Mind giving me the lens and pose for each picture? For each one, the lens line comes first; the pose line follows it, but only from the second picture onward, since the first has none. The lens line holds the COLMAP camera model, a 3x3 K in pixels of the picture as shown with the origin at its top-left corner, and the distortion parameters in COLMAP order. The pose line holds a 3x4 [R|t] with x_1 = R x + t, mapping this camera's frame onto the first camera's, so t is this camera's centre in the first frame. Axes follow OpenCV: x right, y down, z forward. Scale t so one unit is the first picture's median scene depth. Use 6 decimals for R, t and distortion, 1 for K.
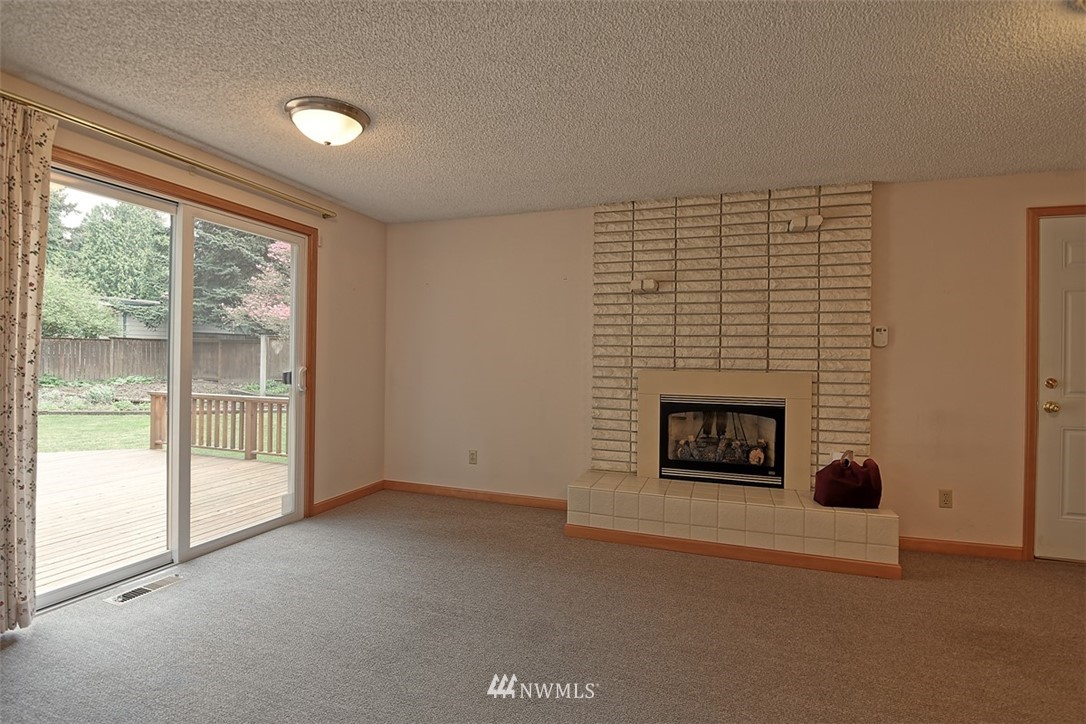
lens RADIAL K [[525.3, 0, 544.0], [0, 525.3, 358.3], [0, 0, 1]] dist [-0.009492, -0.004393]
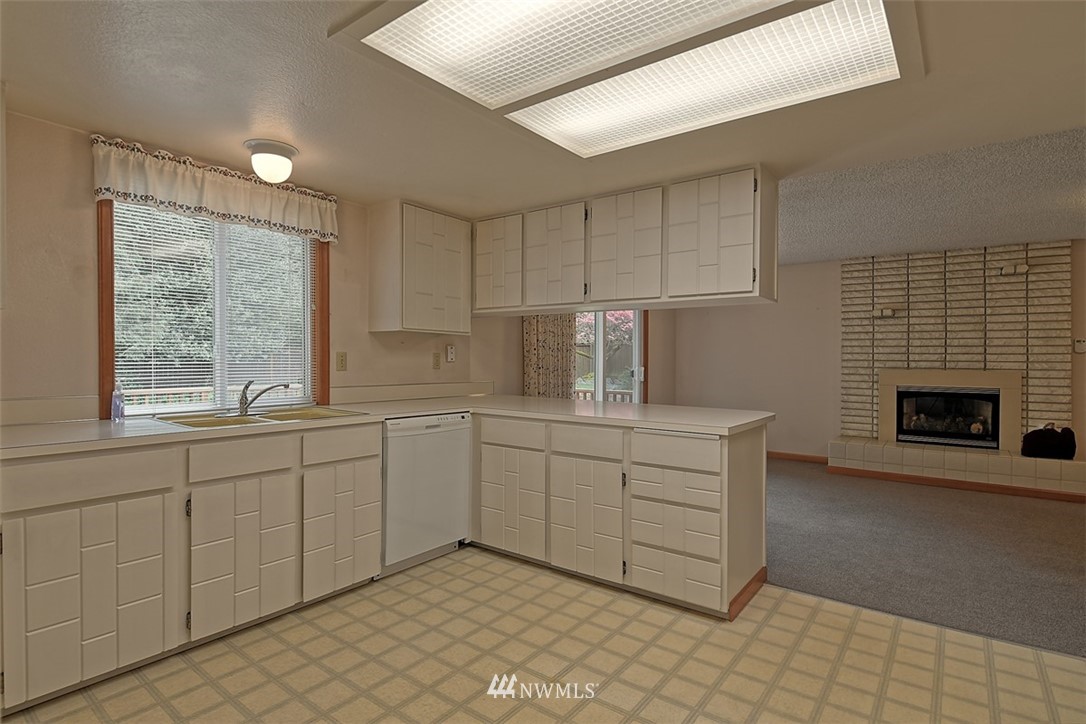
lens RADIAL K [[525.3, 0, 499.2], [0, 525.3, 358.0], [0, 0, 1]] dist [-0.009492, -0.004393]
pose [[0.930061, -0.005954, -0.367358, -0.296715], [0.002681, 0.999952, -0.009418, 0.001299], [0.367396, 0.007774, 0.930032, -0.829757]]
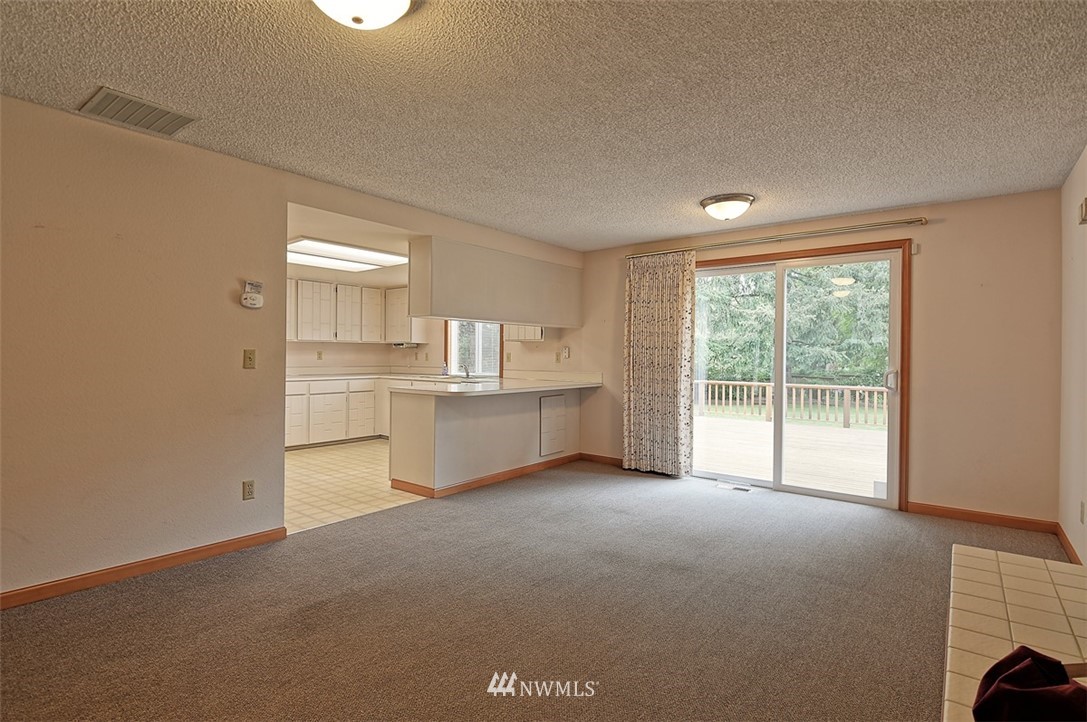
lens RADIAL K [[525.8, 0, 539.6], [0, 525.8, 359.6], [0, 0, 1]] dist [-0.009492, -0.004393]
pose [[-0.325593, -0.006586, -0.945487, 0.875642], [-0.013809, 0.999902, -0.002209, 0.008753], [0.945409, 0.012337, -0.325652, 0.707228]]
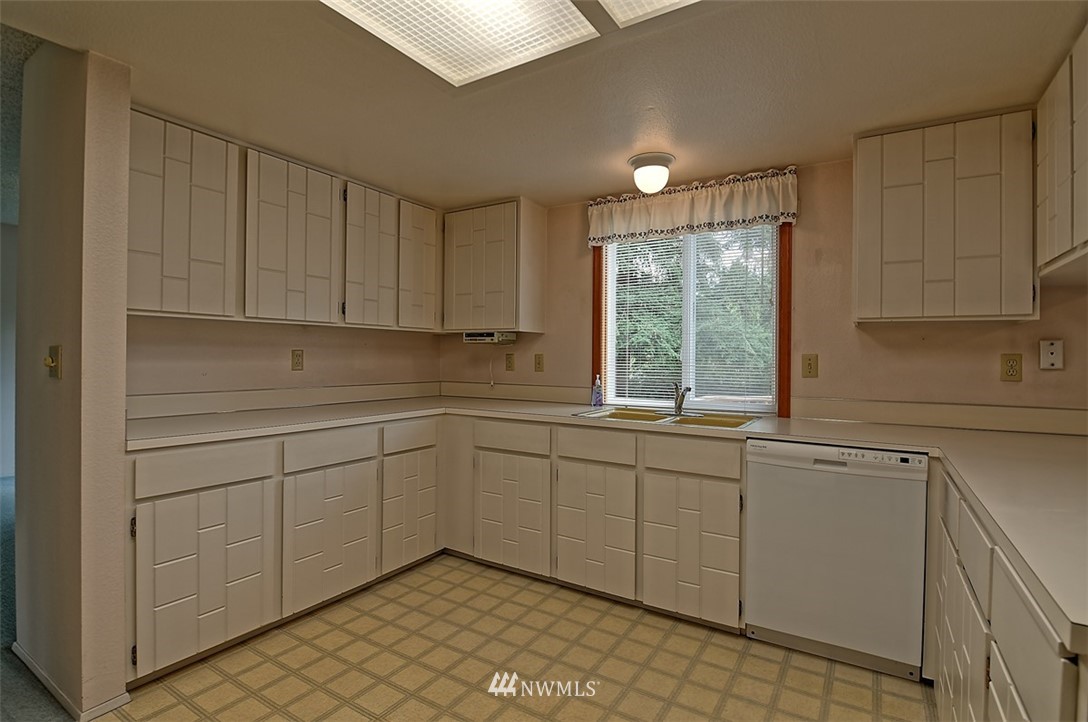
lens RADIAL K [[526.3, 0, 545.4], [0, 526.3, 358.6], [0, 0, 1]] dist [-0.009492, -0.004393]
pose [[-0.219847, -0.012266, -0.975457, -0.064048], [-0.014558, 0.999851, -0.009292, -0.000101], [0.975426, 0.012158, -0.219993, -0.214918]]
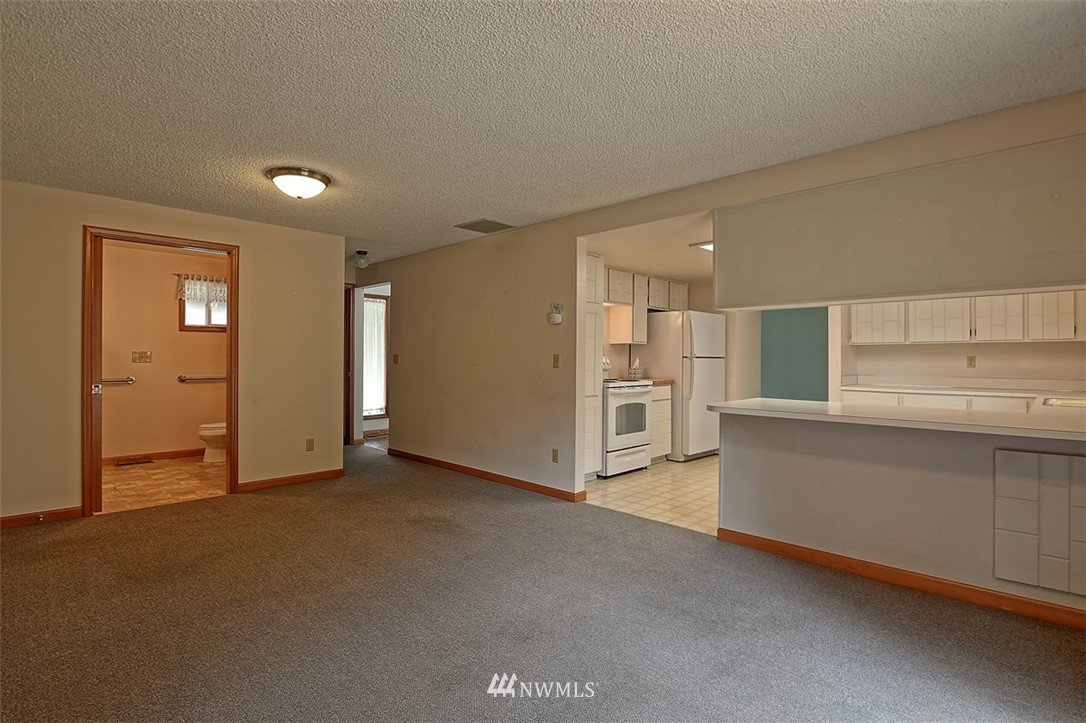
lens RADIAL K [[525.3, 0, 537.8], [0, 525.3, 360.8], [0, 0, 1]] dist [-0.009492, -0.004393]
pose [[-0.906386, -0.015840, 0.422152, -0.311042], [-0.013722, 0.999873, 0.008054, 0.002683], [-0.422227, 0.001508, -0.906489, 1.094816]]
